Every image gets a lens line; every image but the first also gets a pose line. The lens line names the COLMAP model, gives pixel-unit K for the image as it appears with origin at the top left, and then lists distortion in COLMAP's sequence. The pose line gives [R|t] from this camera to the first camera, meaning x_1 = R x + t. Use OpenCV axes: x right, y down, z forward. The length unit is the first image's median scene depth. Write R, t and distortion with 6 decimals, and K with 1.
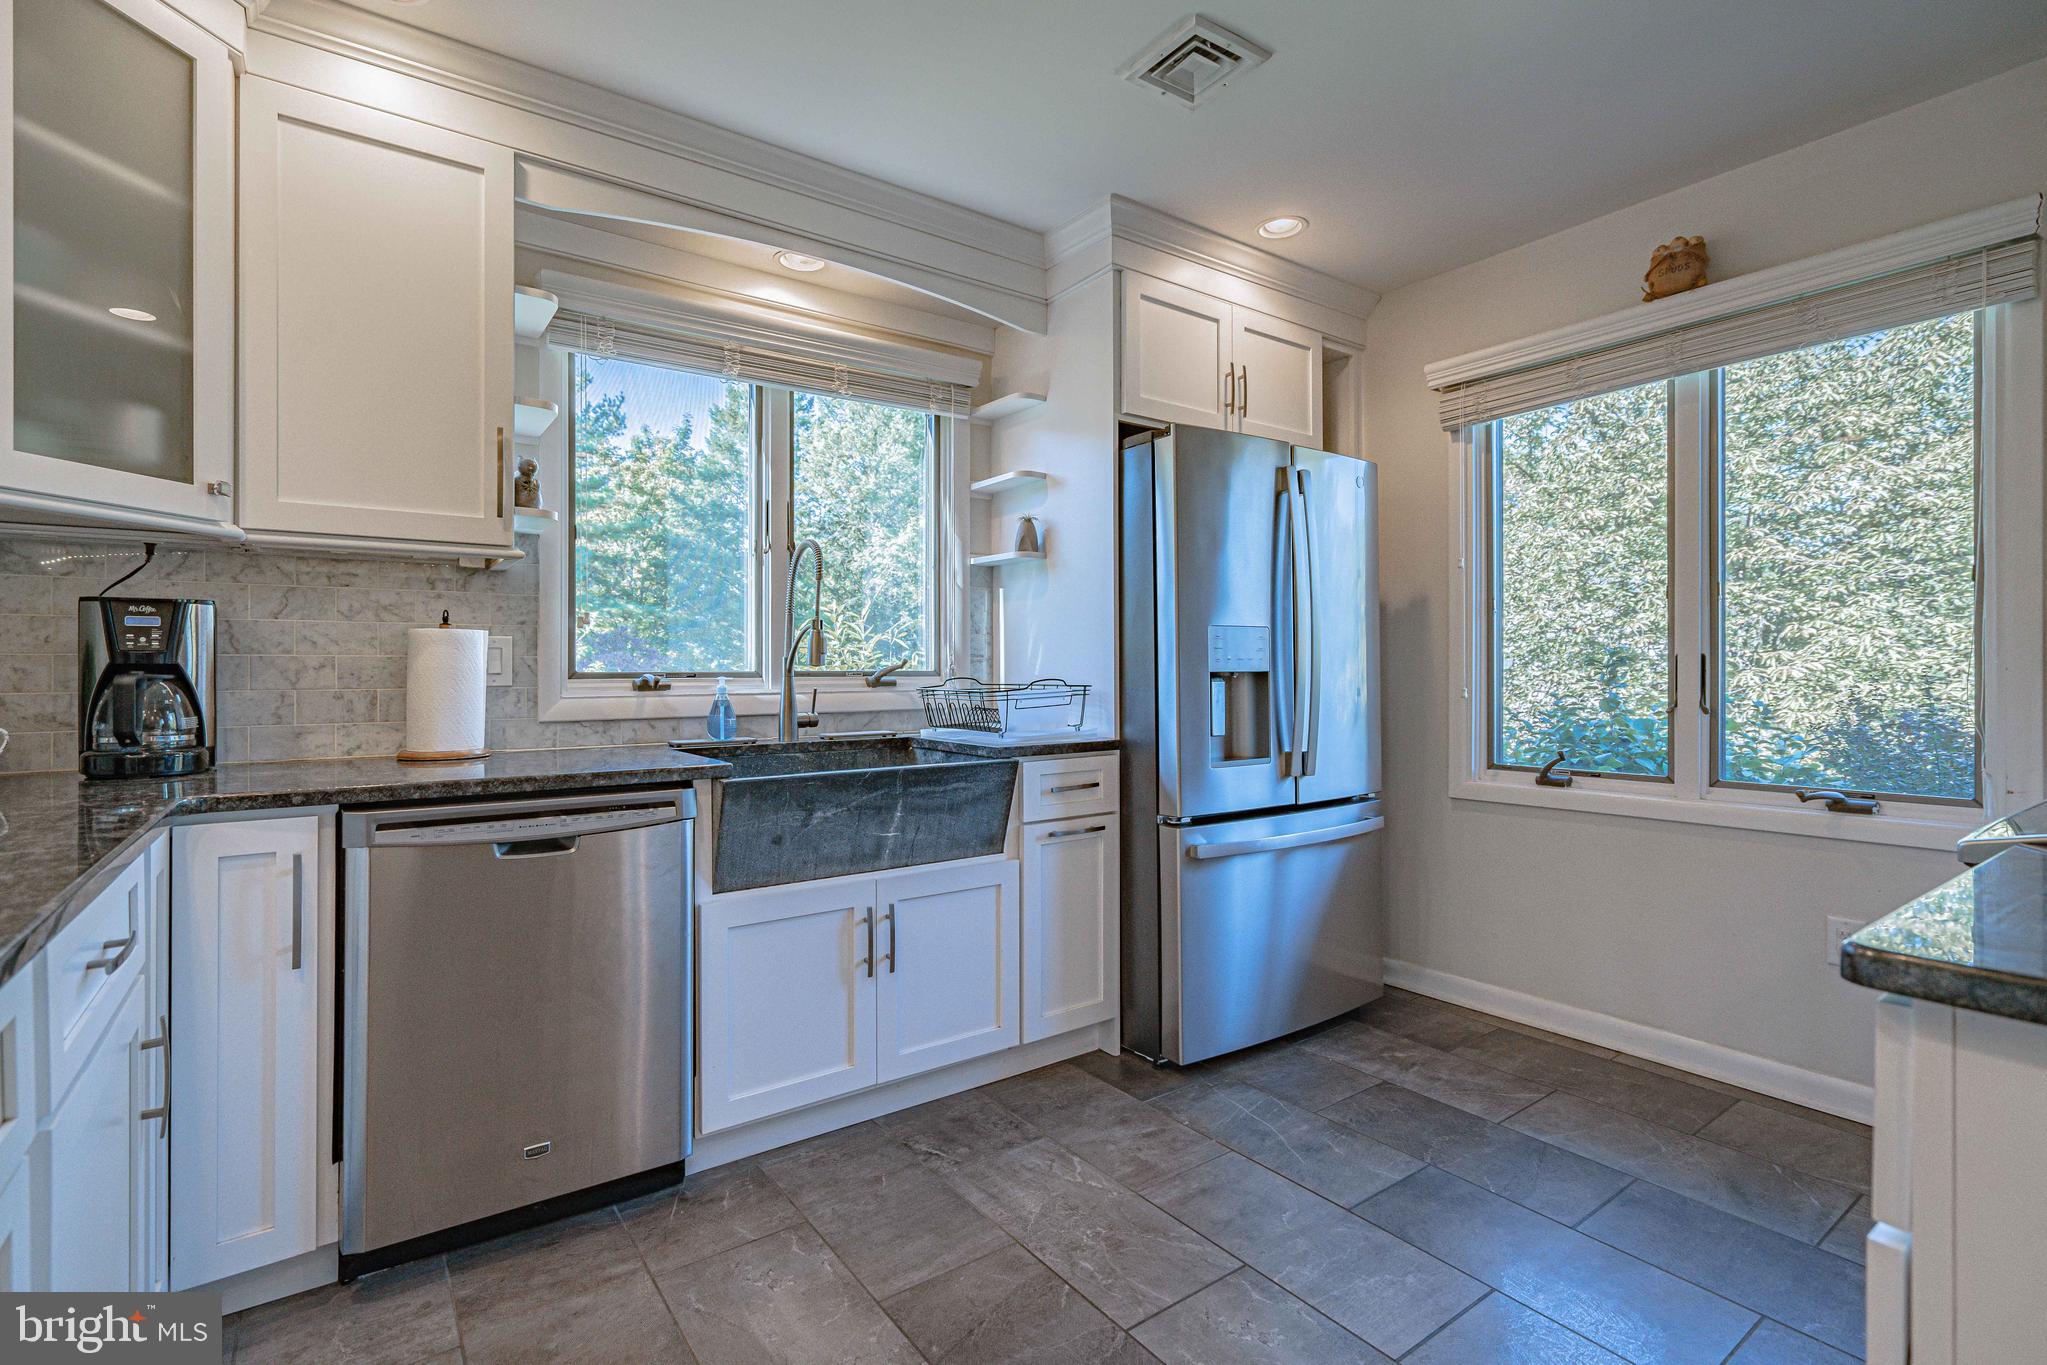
lens RADIAL K [[935.4, 0, 998.8], [0, 935.4, 671.6], [0, 0, 1]] dist [-0.003272, 0.001727]
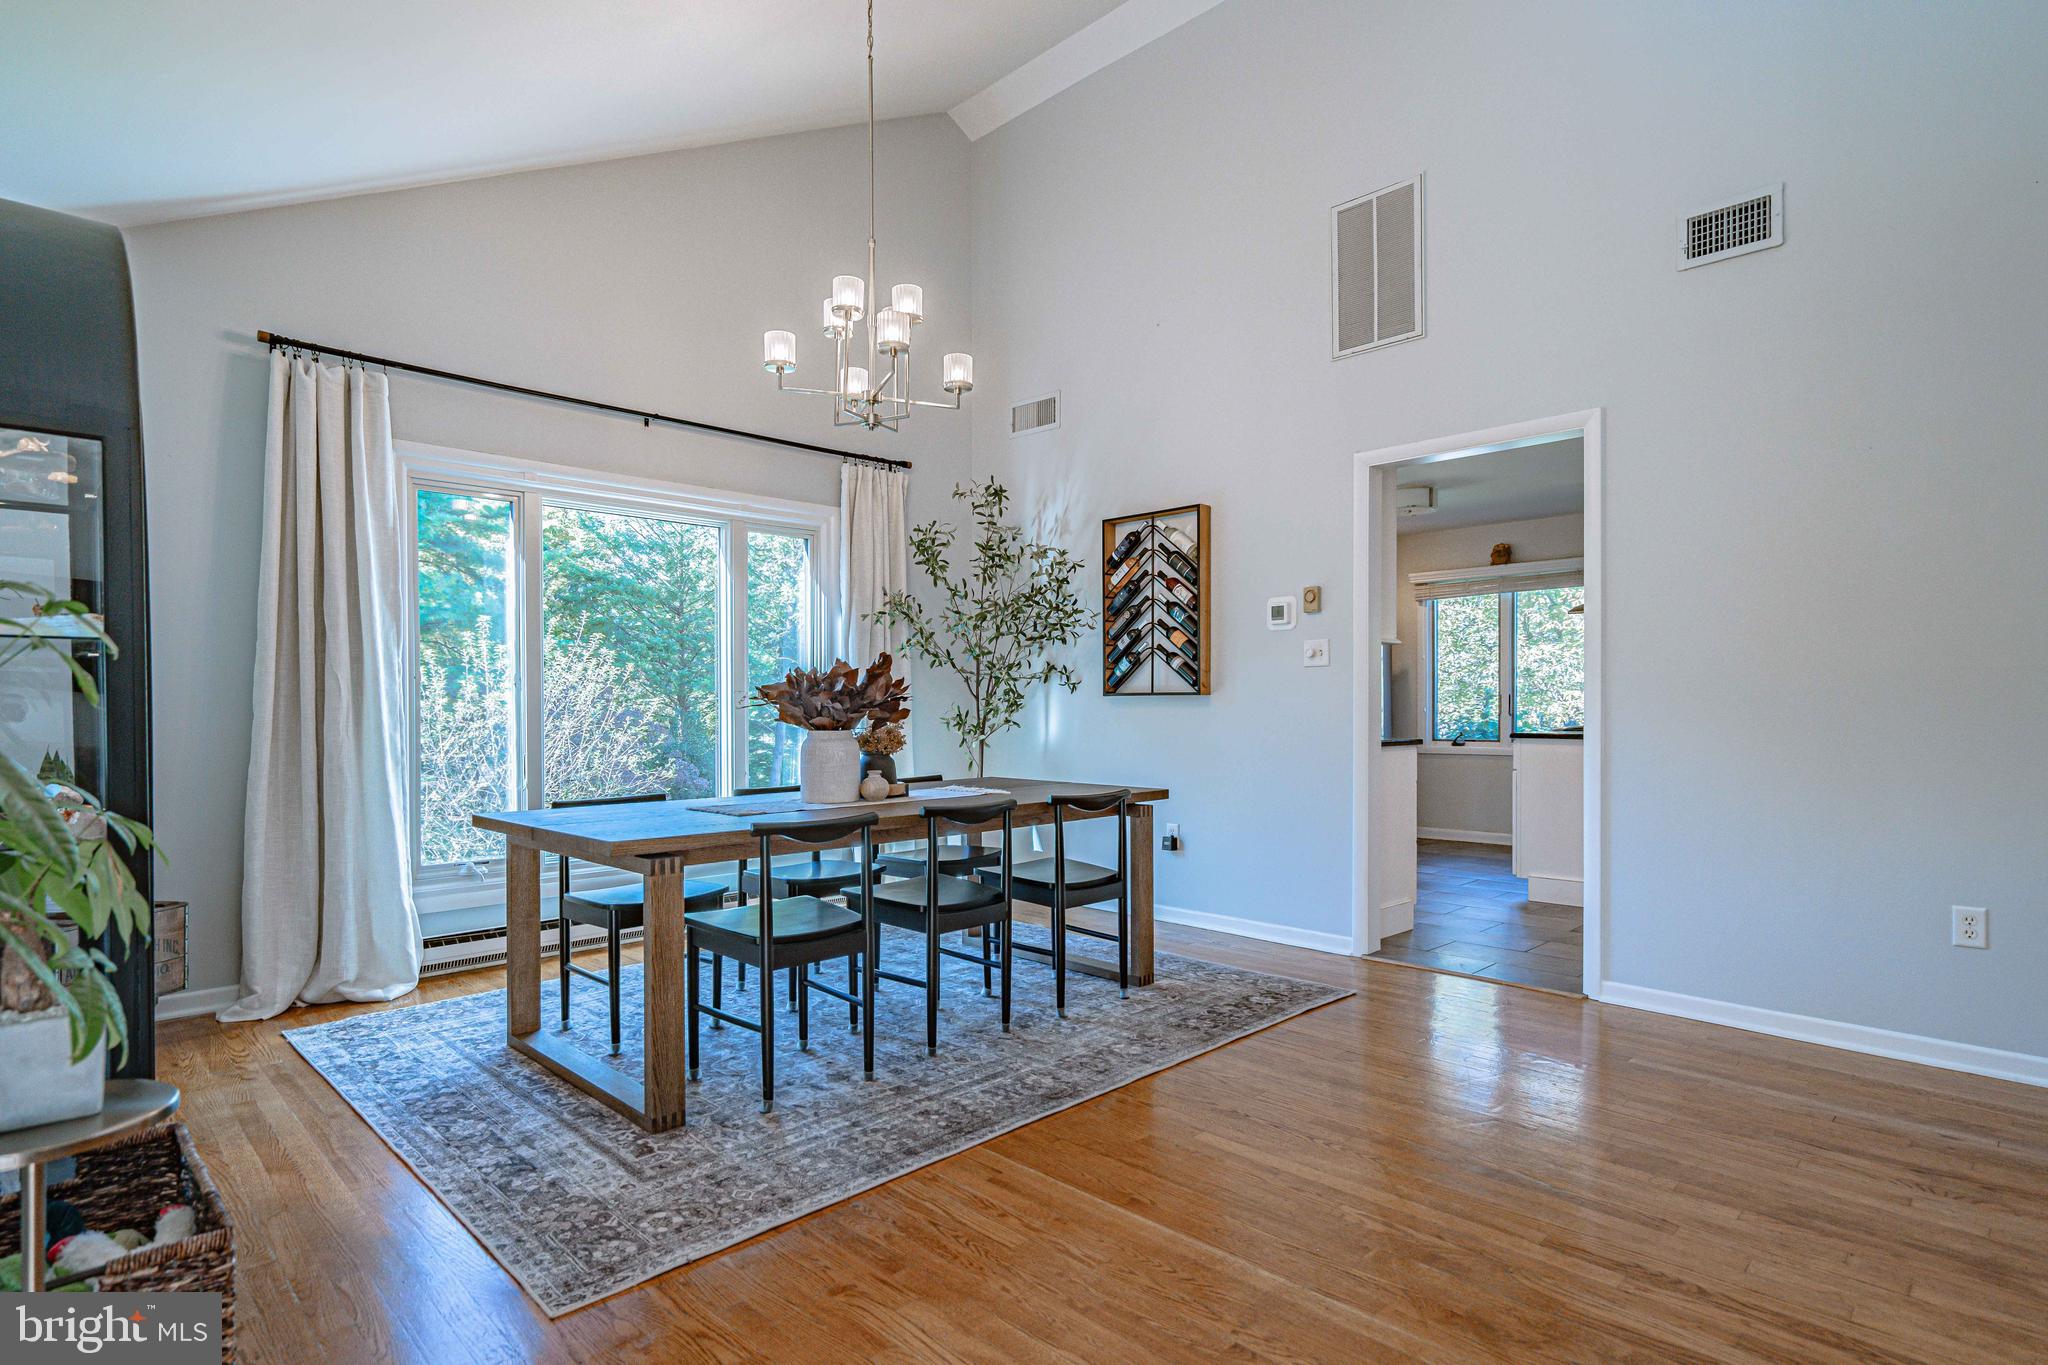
lens RADIAL K [[1053.4, 0, 1015.6], [0, 1053.4, 703.6], [0, 0, 1]] dist [-0.001851, -0.000161]
pose [[0.984736, 0.003102, 0.174027, -1.086147], [-0.003174, 0.999995, 0.000133, 0.010164], [-0.174026, -0.000684, 0.984741, -1.604406]]
